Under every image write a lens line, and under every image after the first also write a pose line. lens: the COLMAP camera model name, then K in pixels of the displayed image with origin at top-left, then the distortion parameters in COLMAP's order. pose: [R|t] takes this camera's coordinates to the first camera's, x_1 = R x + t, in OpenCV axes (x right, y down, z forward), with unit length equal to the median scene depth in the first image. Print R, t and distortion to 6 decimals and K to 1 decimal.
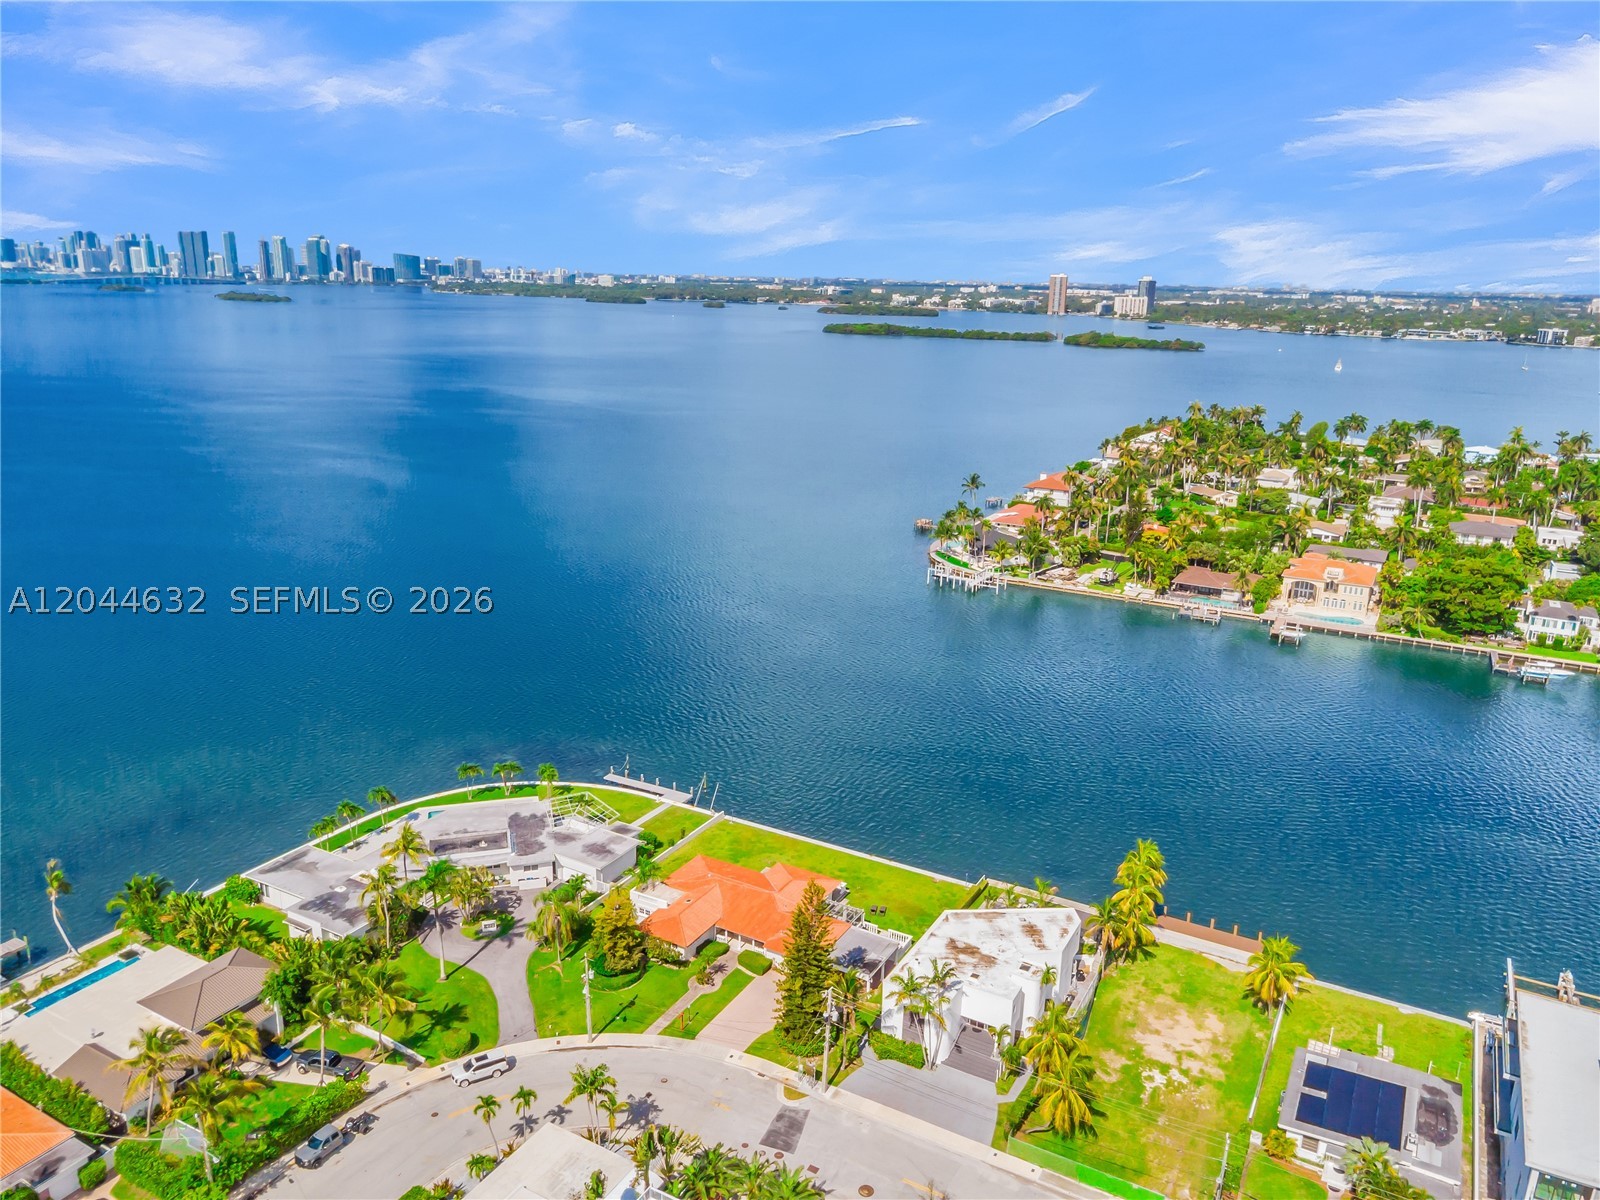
lens RADIAL K [[1154.0, 0, 797.5], [0, 1154.0, 607.8], [0, 0, 1]] dist [0.012300, -0.010066]
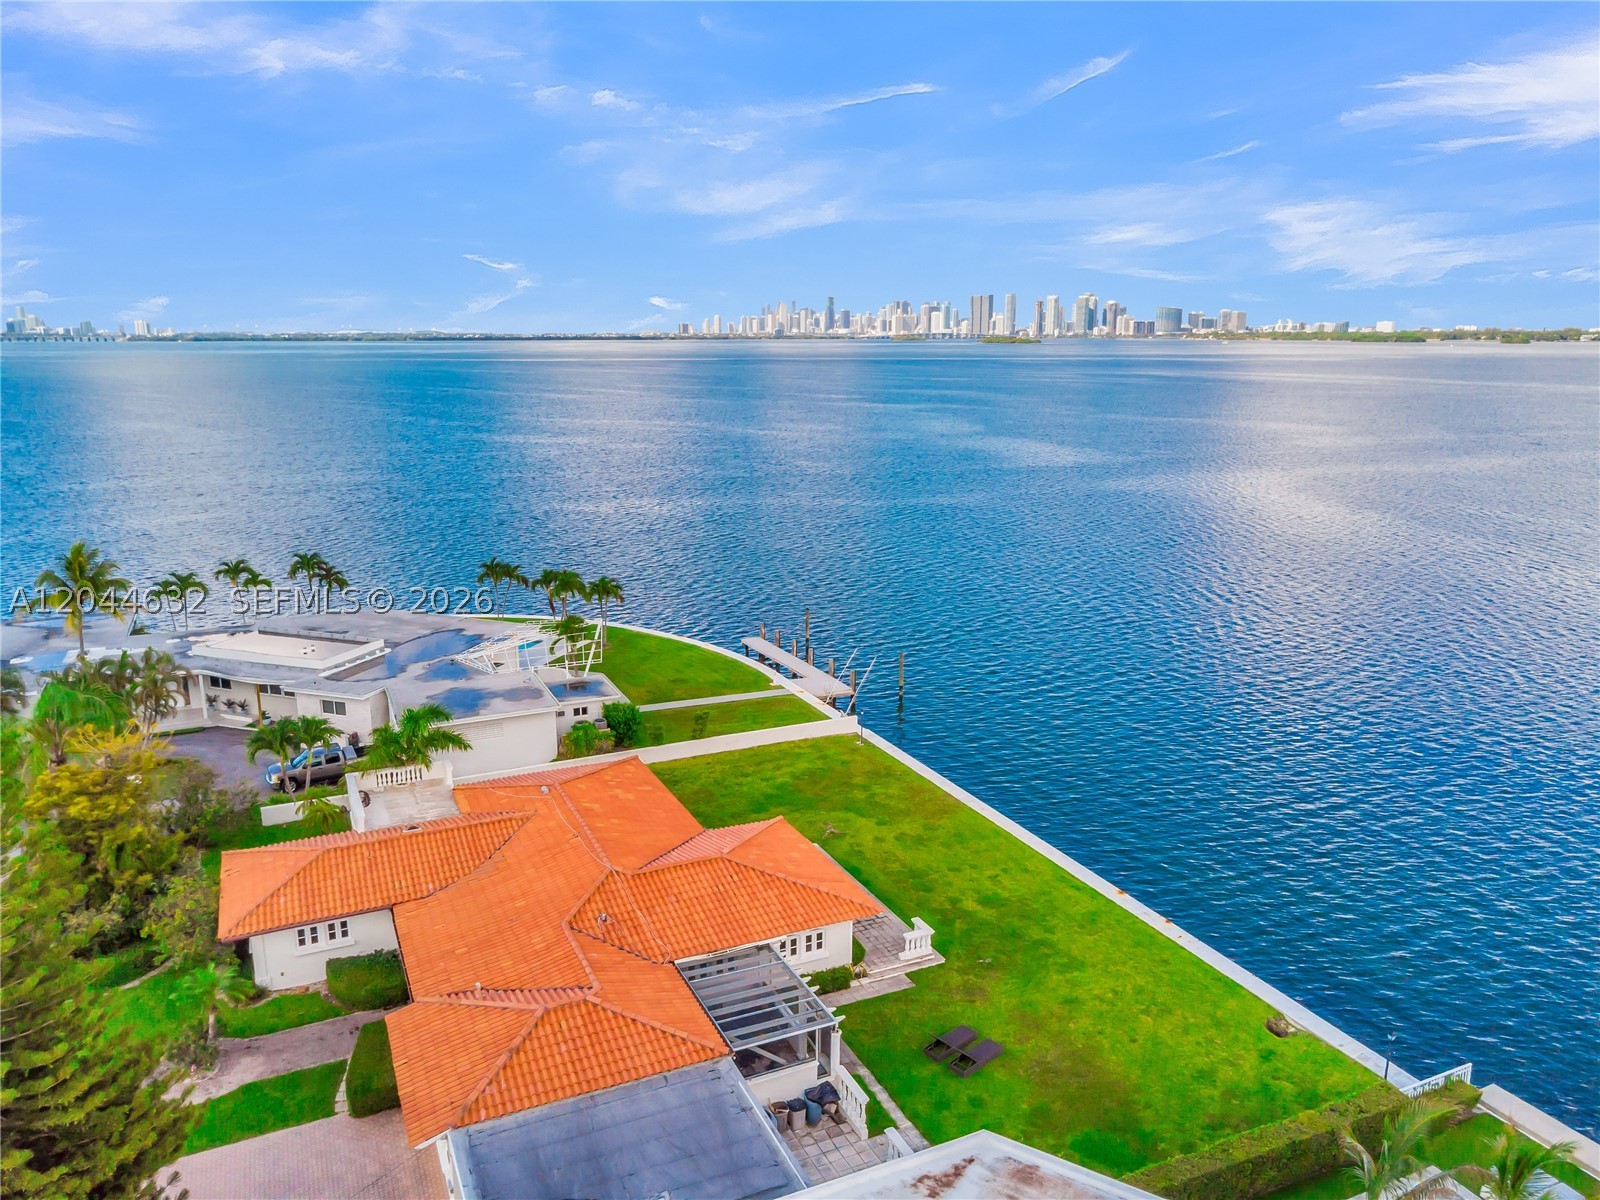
lens RADIAL K [[1154.0, 0, 799.5], [0, 1154.0, 600.1], [0, 0, 1]] dist [0.012300, -0.010066]
pose [[0.810636, 0.112142, -0.574711, 0.085490], [-0.146145, 0.989176, -0.013123, 0.077721], [0.567019, 0.094629, 0.818251, 0.347564]]
